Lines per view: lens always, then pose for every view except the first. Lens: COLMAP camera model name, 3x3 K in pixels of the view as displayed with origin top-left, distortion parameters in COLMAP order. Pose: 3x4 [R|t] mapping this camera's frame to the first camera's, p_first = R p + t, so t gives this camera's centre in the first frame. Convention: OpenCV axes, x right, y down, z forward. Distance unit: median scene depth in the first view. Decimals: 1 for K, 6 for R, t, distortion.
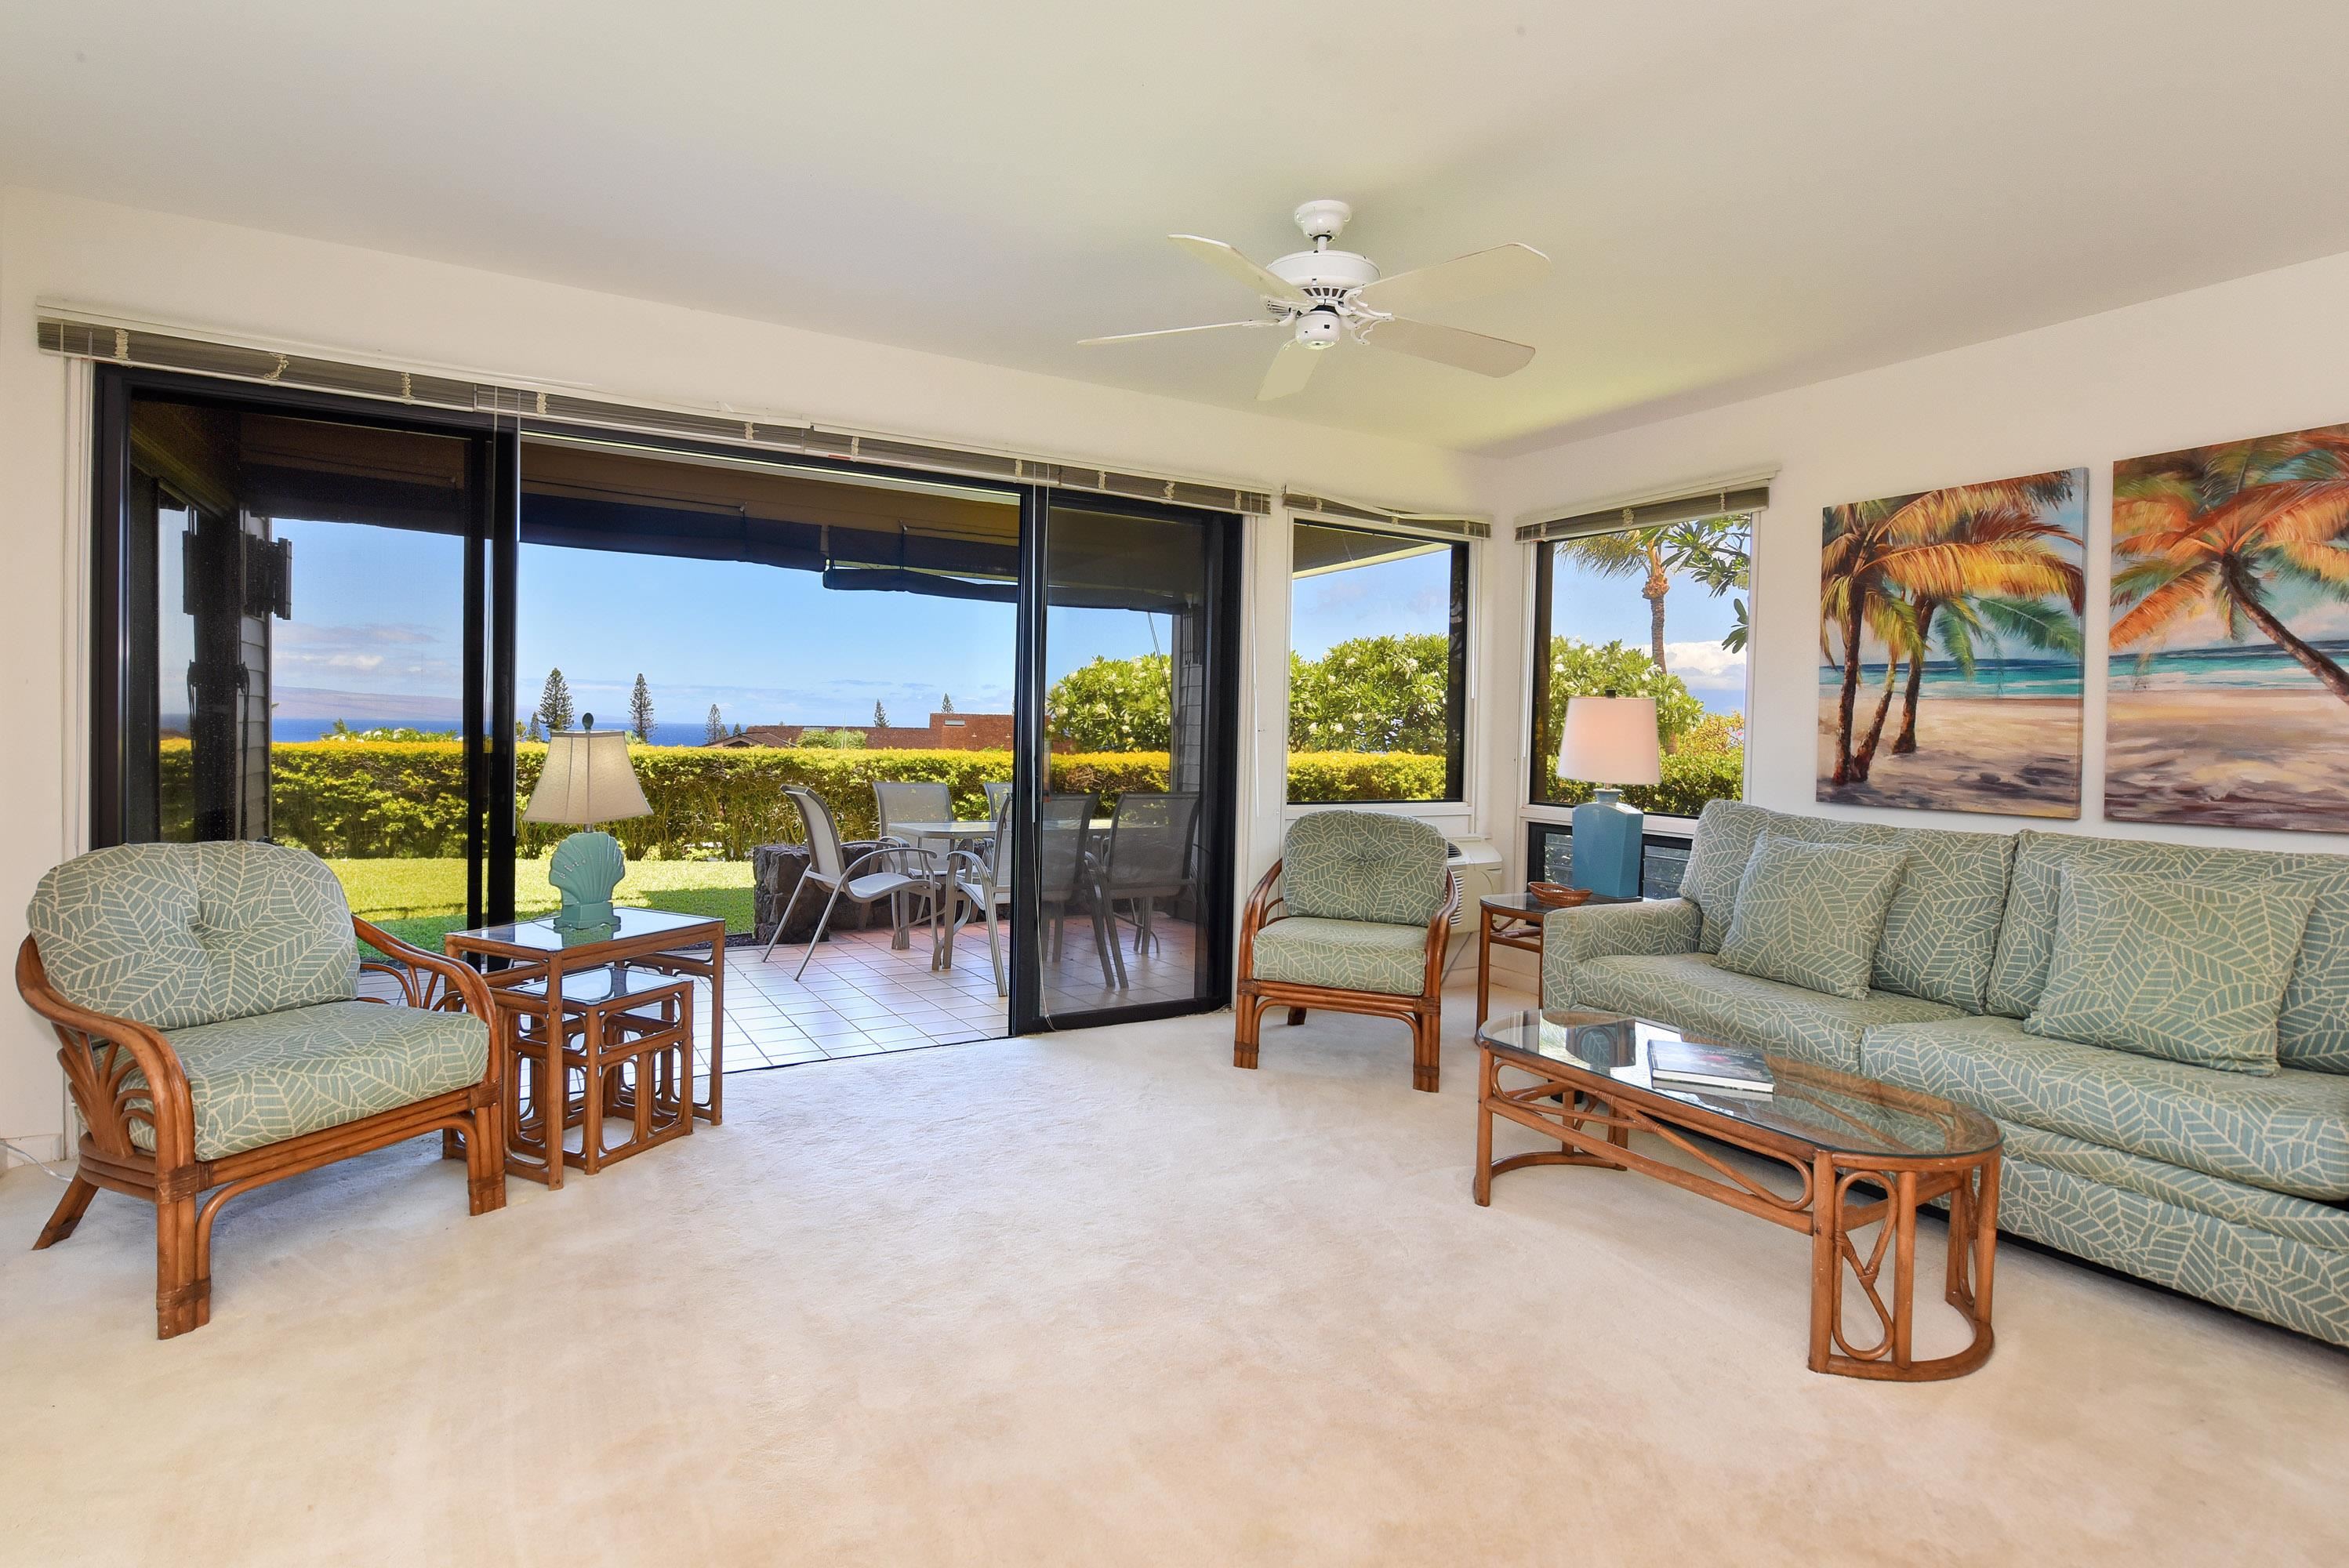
lens RADIAL K [[1171.7, 0, 1211.0], [0, 1171.7, 760.3], [0, 0, 1]] dist [-0.014577, 0.002568]
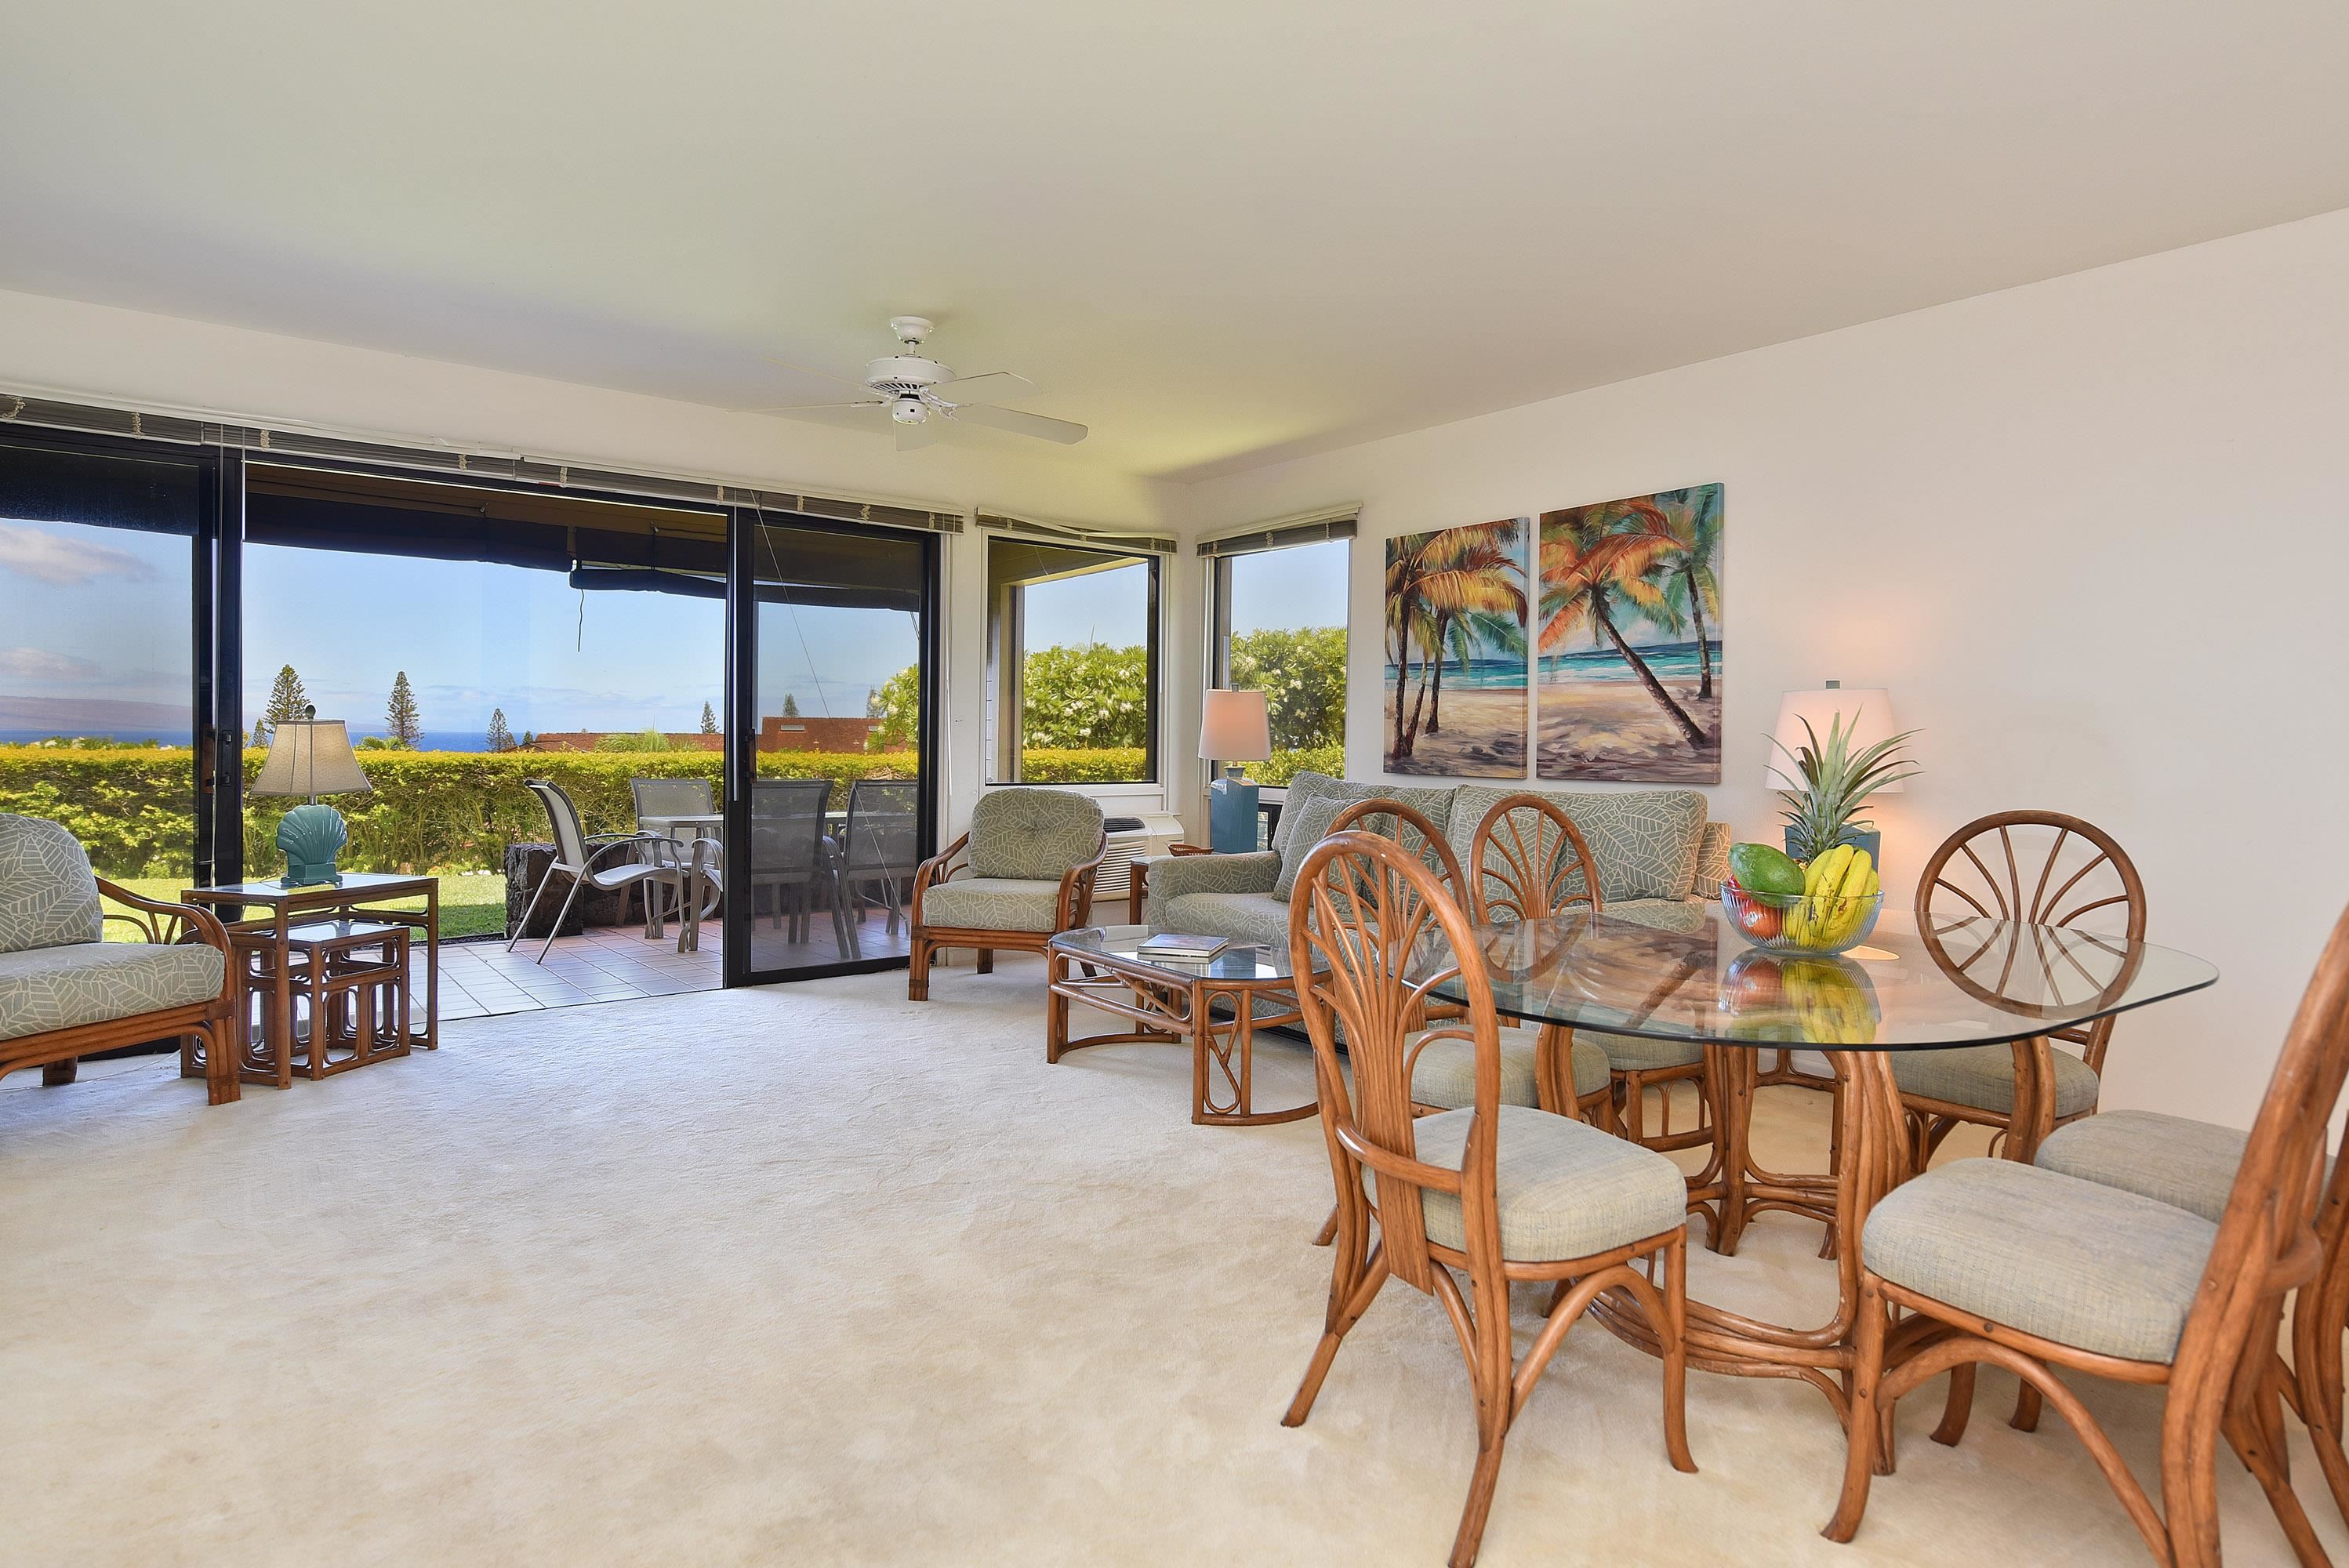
lens RADIAL K [[1323.0, 0, 1291.2], [0, 1323.0, 768.0], [0, 0, 1]] dist [-0.002810, -0.001005]
pose [[0.990479, -0.010626, 0.137254, 0.230621], [0.010781, 0.999942, -0.000383, 0.030212], [-0.137241, 0.001859, 0.990536, -0.401961]]
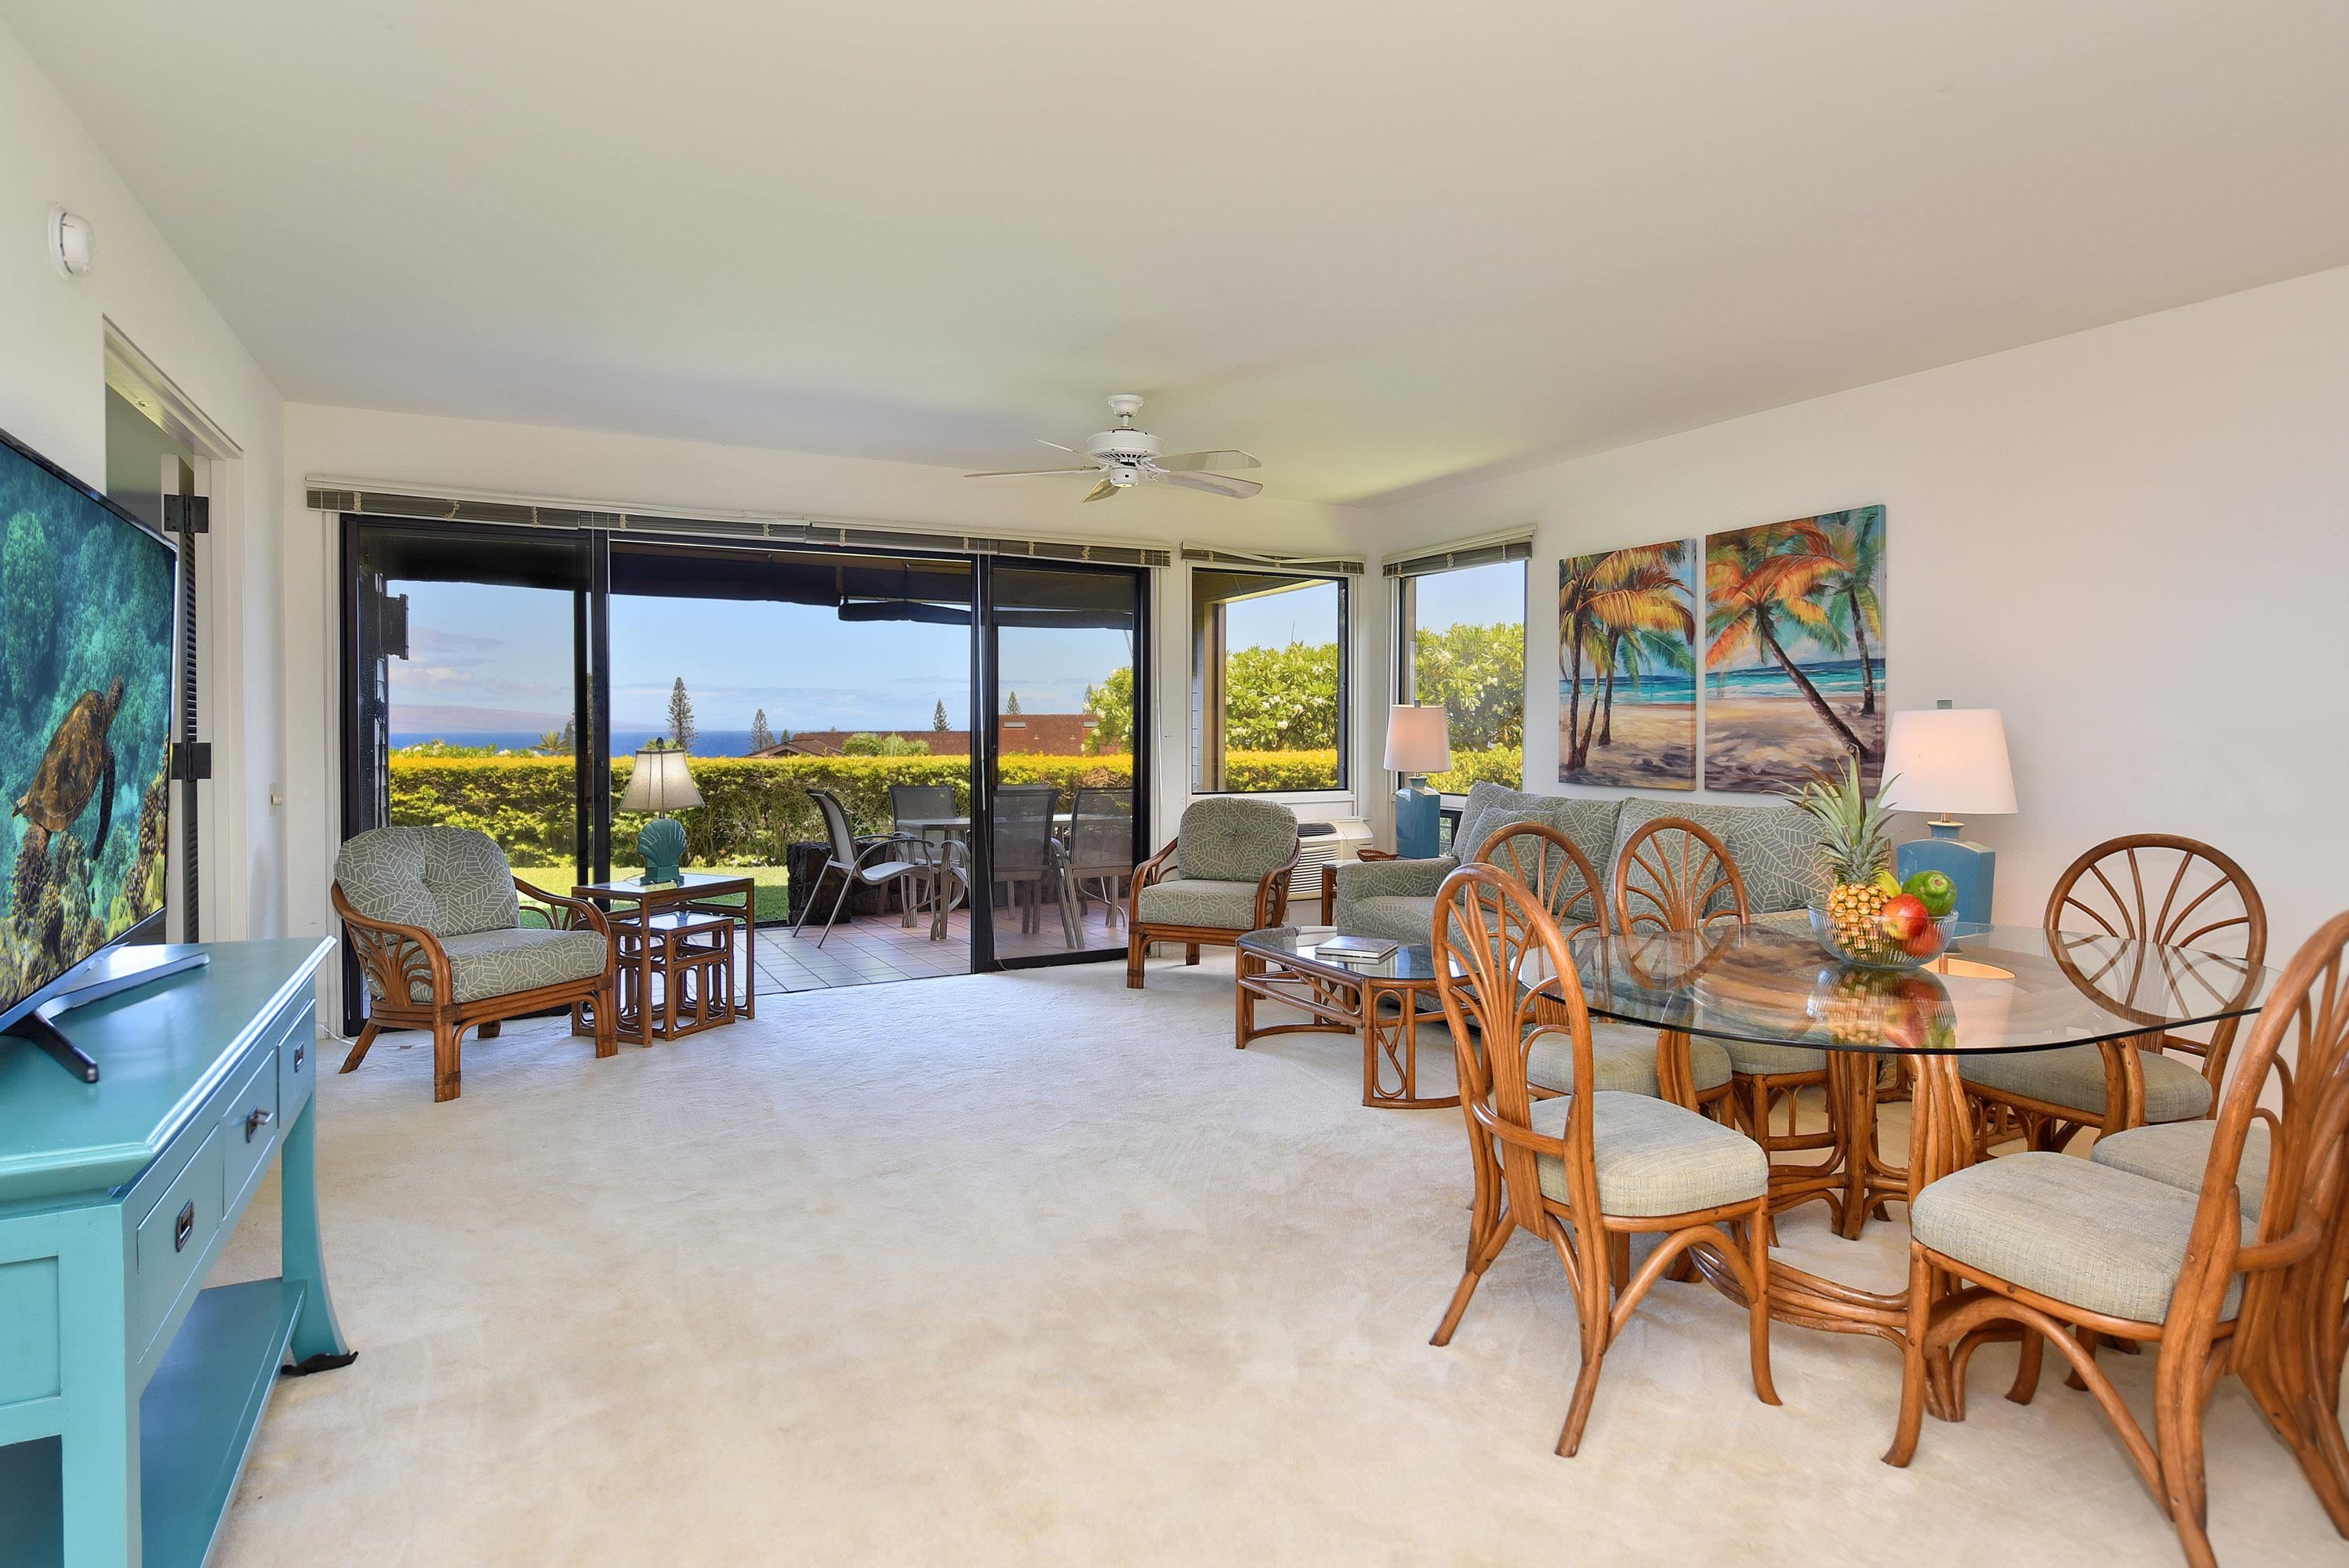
lens RADIAL K [[1323.0, 0, 1235.4], [0, 1323.0, 746.9], [0, 0, 1]] dist [-0.002810, -0.001005]
pose [[0.998167, -0.020129, -0.057069, 0.244079], [0.019487, 0.999741, -0.011786, 0.005956], [0.057291, 0.010652, 0.998301, -0.530231]]
